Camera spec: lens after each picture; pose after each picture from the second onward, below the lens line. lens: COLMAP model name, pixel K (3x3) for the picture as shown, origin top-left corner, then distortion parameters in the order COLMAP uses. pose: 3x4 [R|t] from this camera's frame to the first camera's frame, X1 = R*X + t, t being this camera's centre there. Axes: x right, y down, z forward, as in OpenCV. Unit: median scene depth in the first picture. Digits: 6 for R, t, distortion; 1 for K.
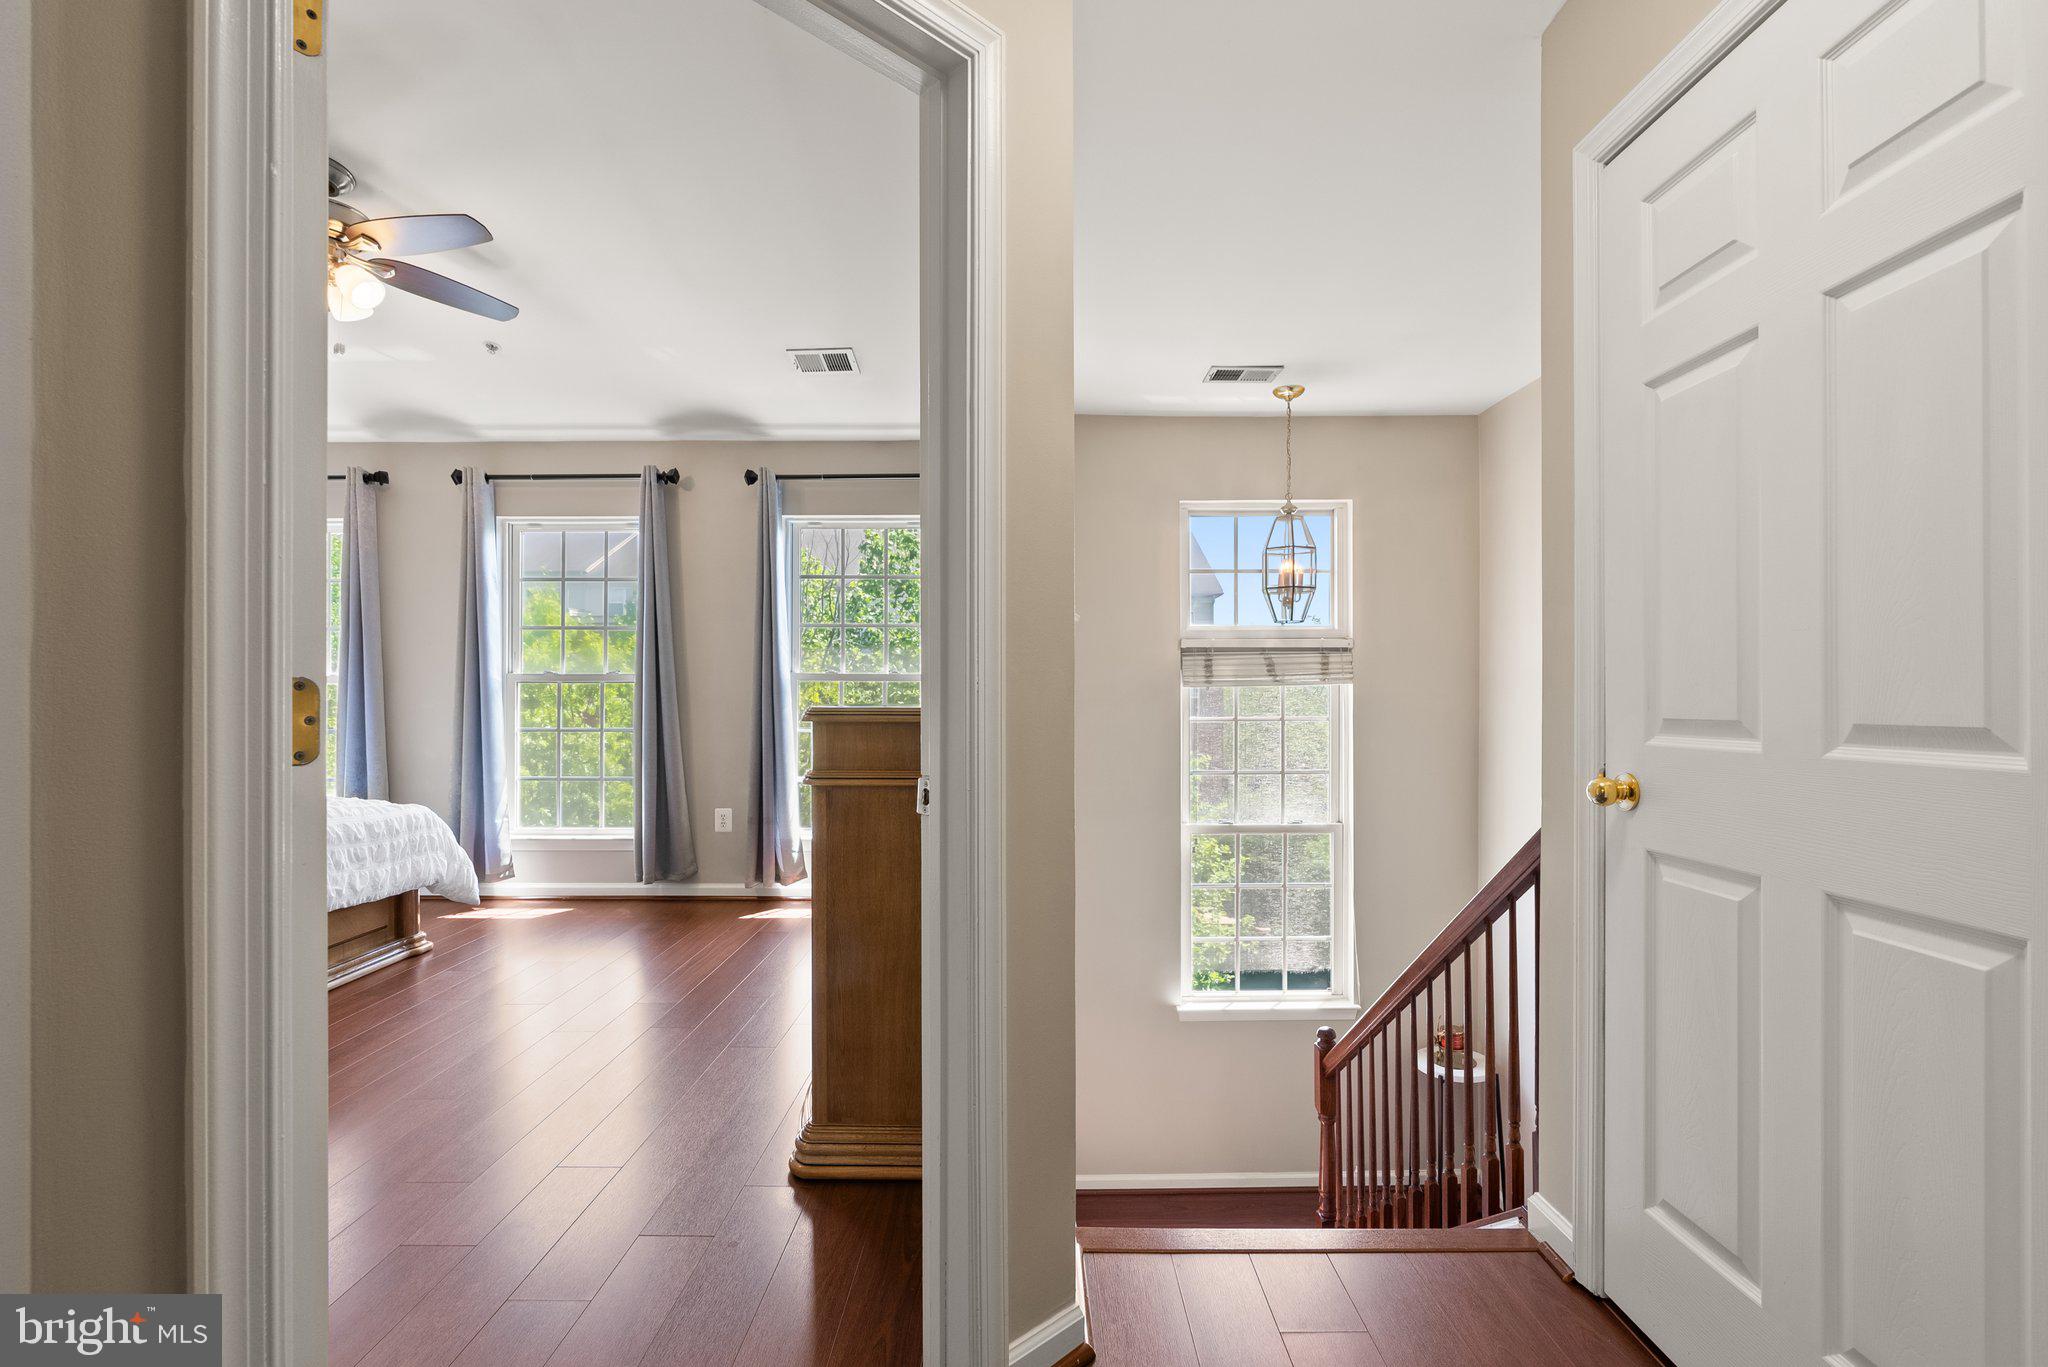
lens RADIAL K [[947.1, 0, 1042.4], [0, 947.1, 697.1], [0, 0, 1]] dist [-0.005809, 0.005464]
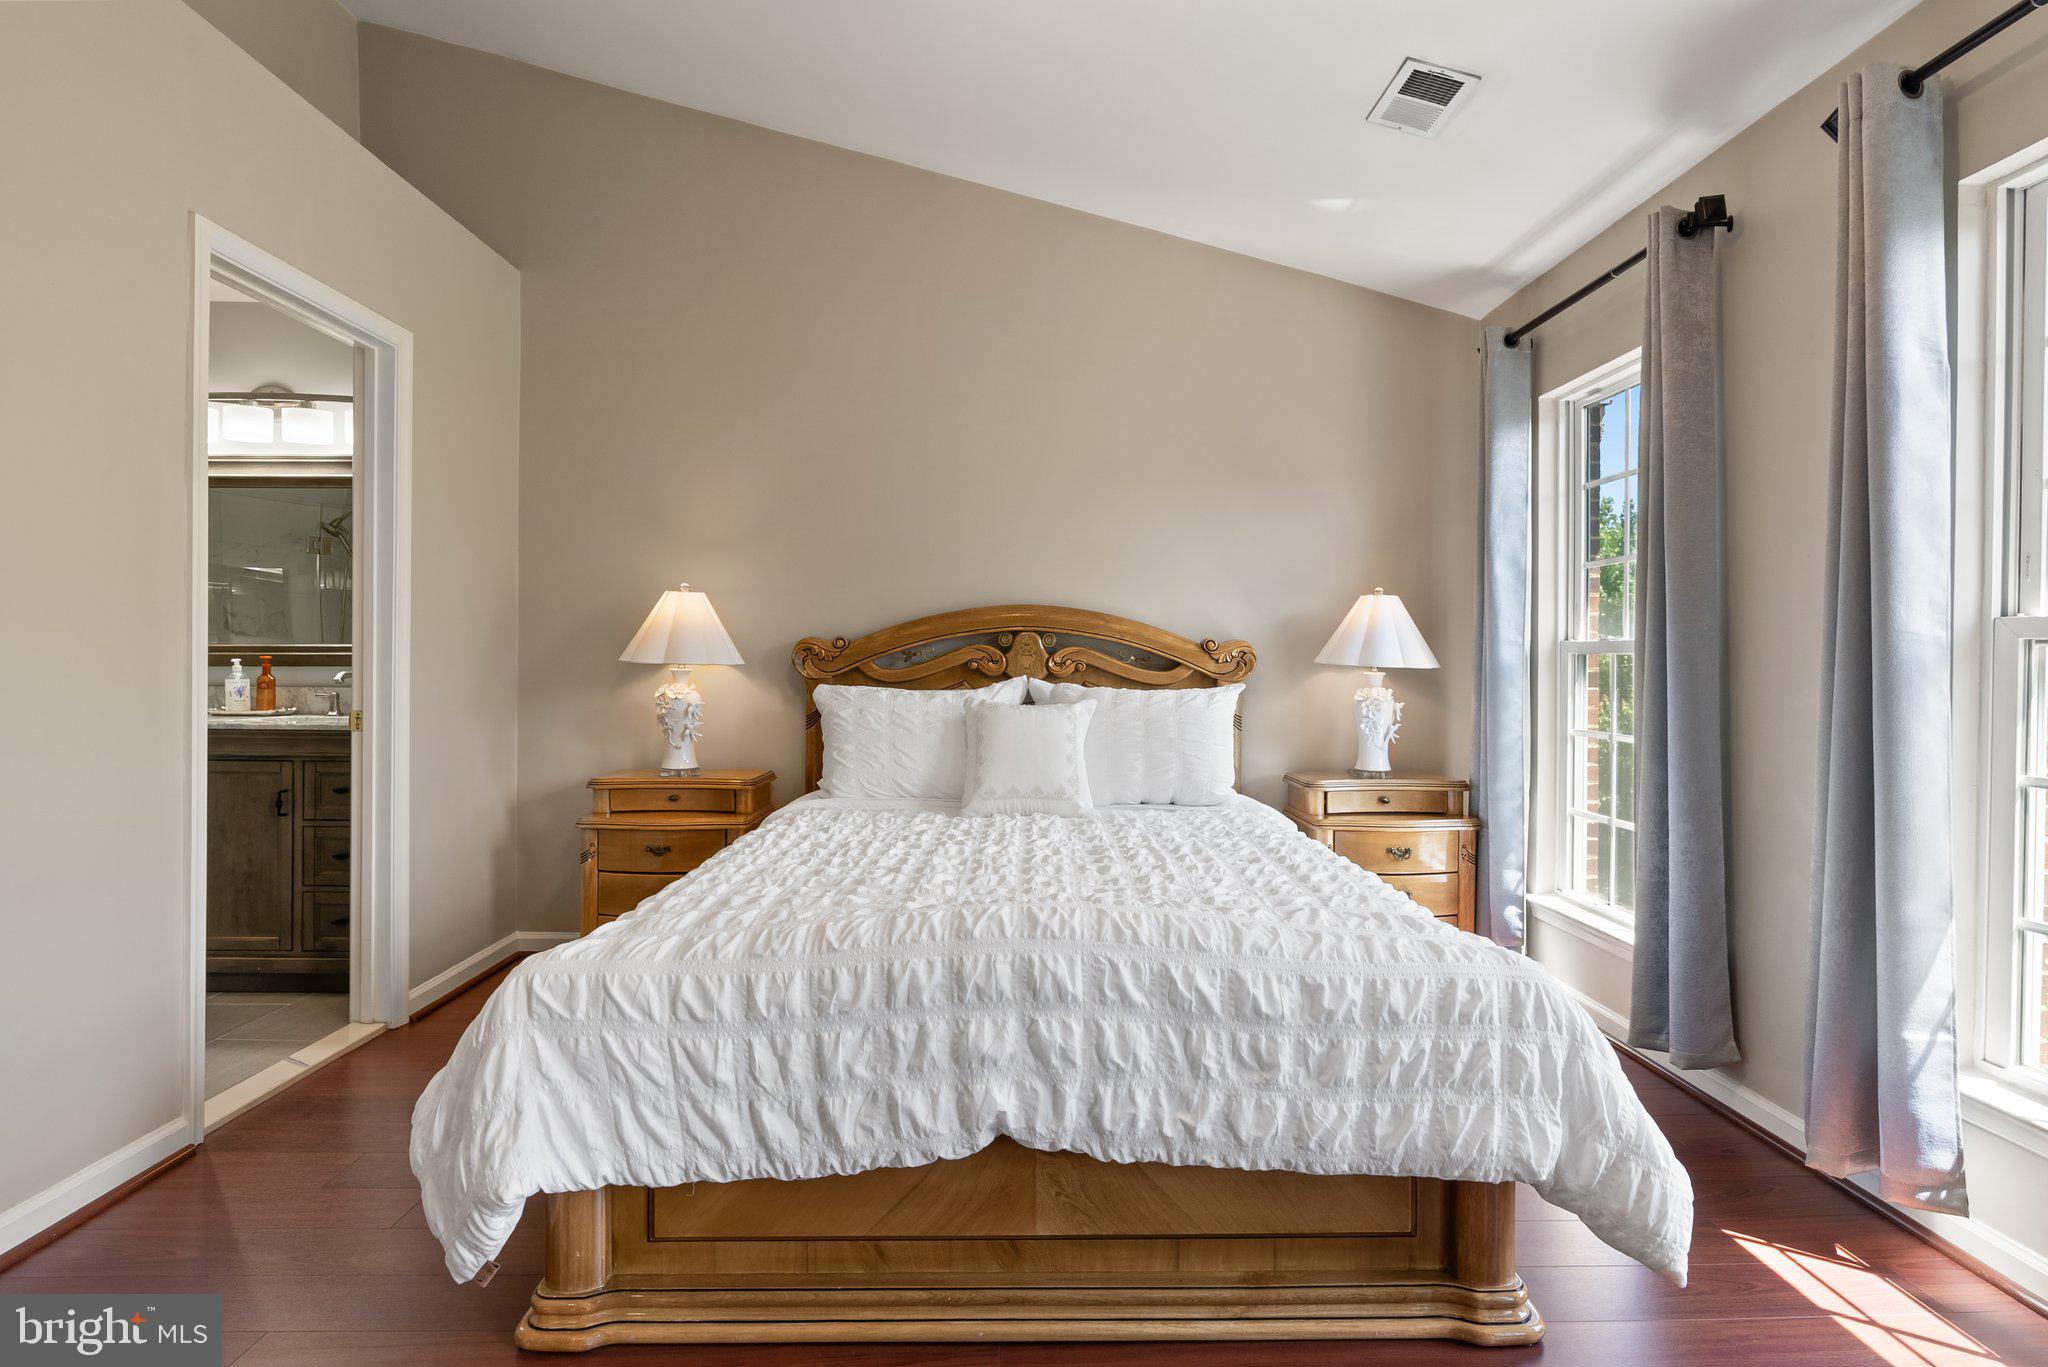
lens RADIAL K [[1014.5, 0, 1043.9], [0, 1014.5, 670.2], [0, 0, 1]] dist [-0.004535, 0.001031]
pose [[0.018493, 0.002274, -0.999826, -0.203137], [-0.010180, 0.999946, 0.002086, -0.002965], [0.999777, 0.010139, 0.018515, 0.661767]]
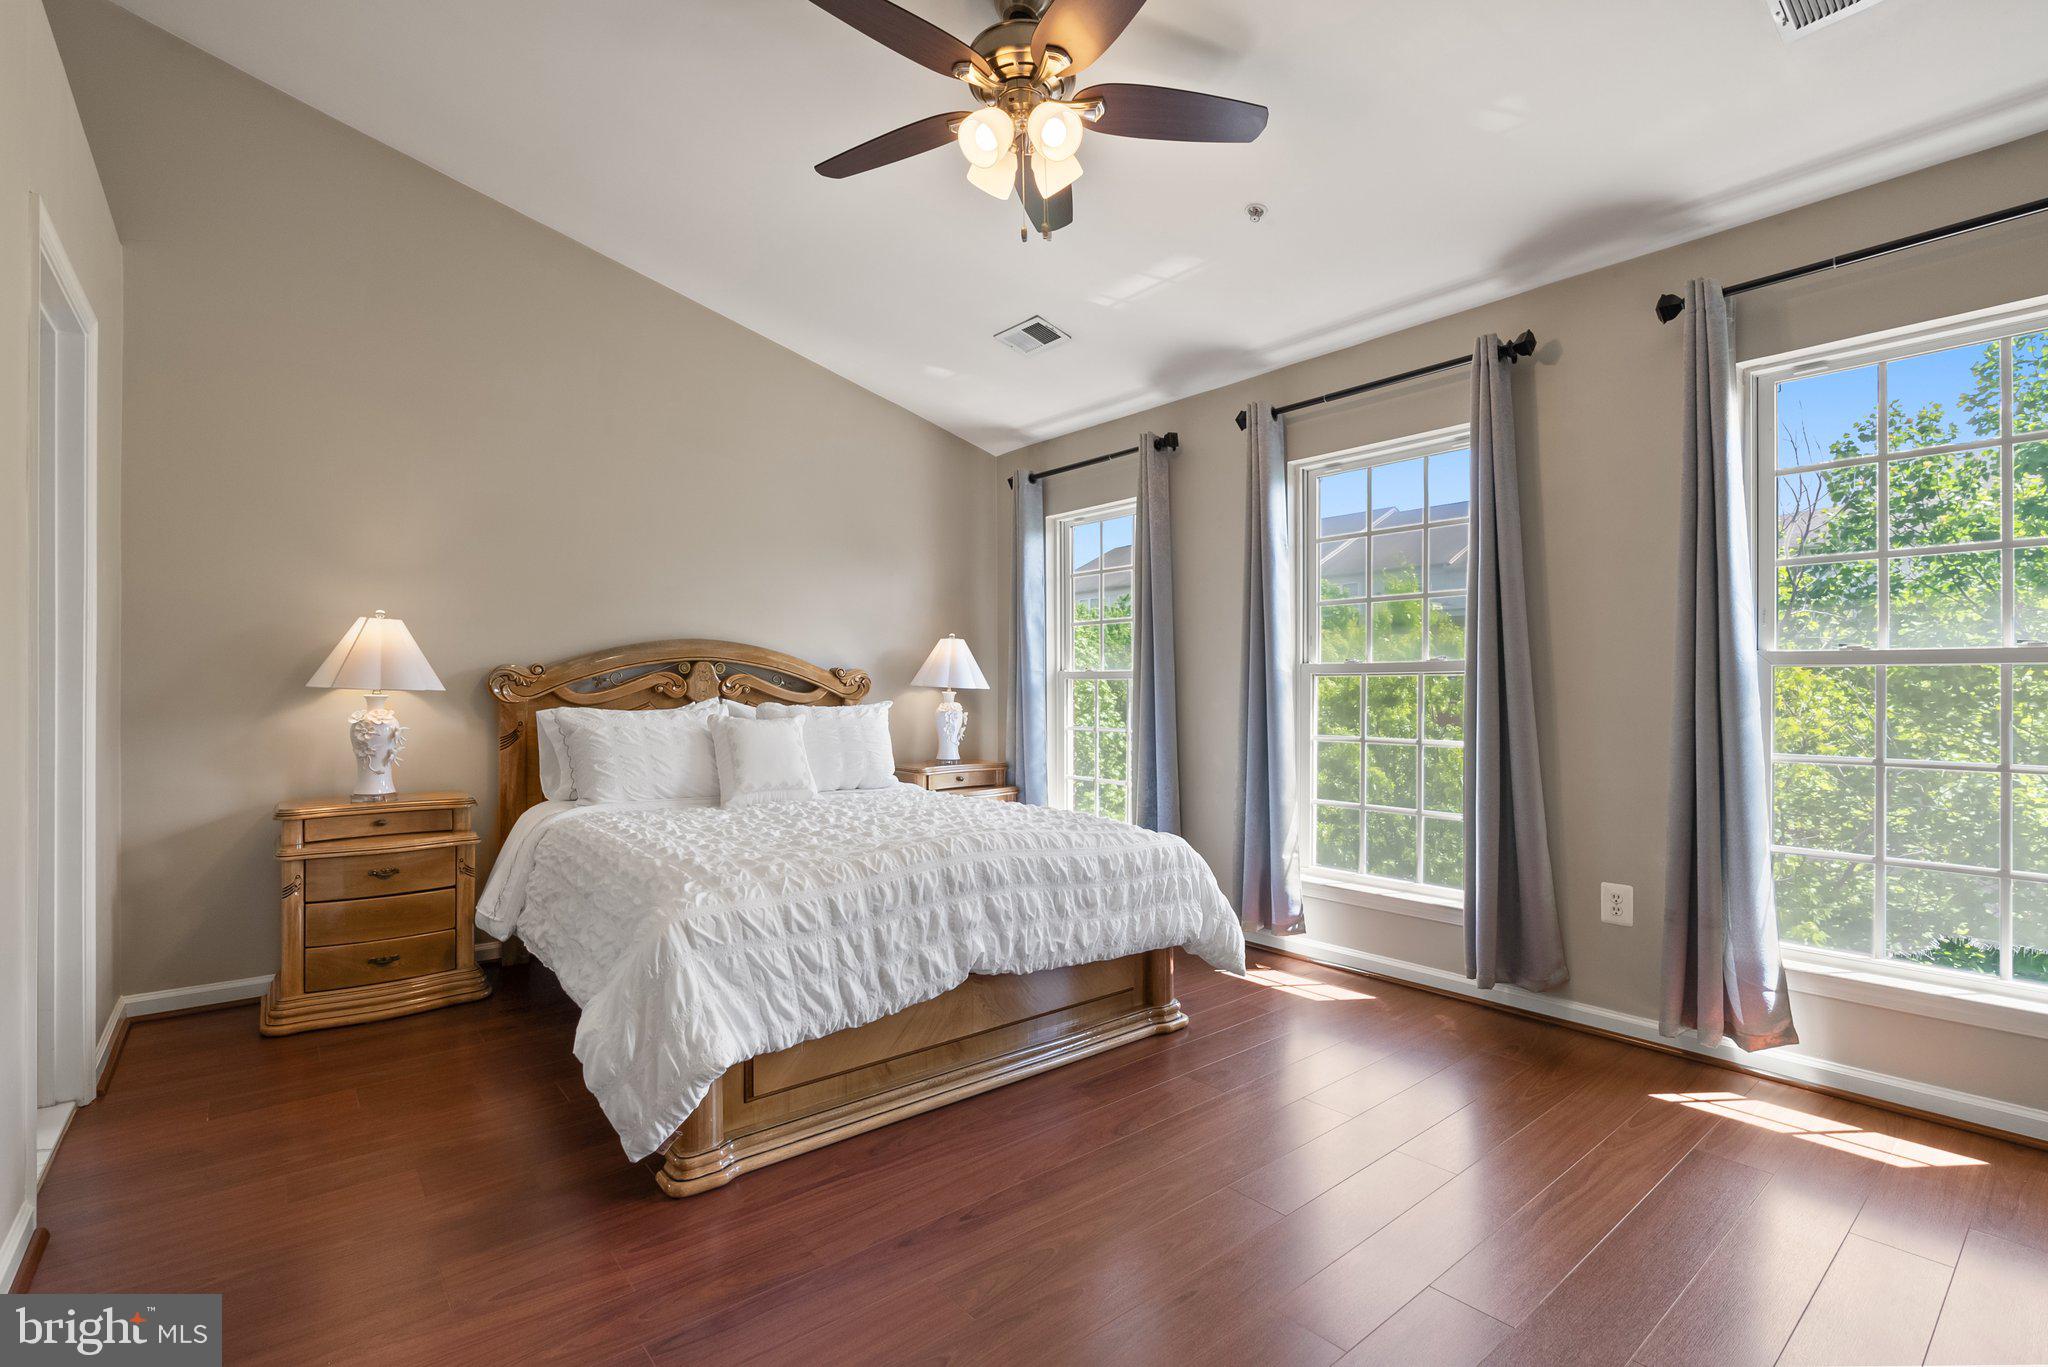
lens RADIAL K [[947.1, 0, 1014.5], [0, 947.1, 687.8], [0, 0, 1]] dist [-0.005809, 0.005464]
pose [[0.628792, -0.003889, -0.777564, -0.116904], [-0.000393, 0.999986, -0.005320, -0.001463], [0.777574, 0.003651, 0.628781, 0.344772]]
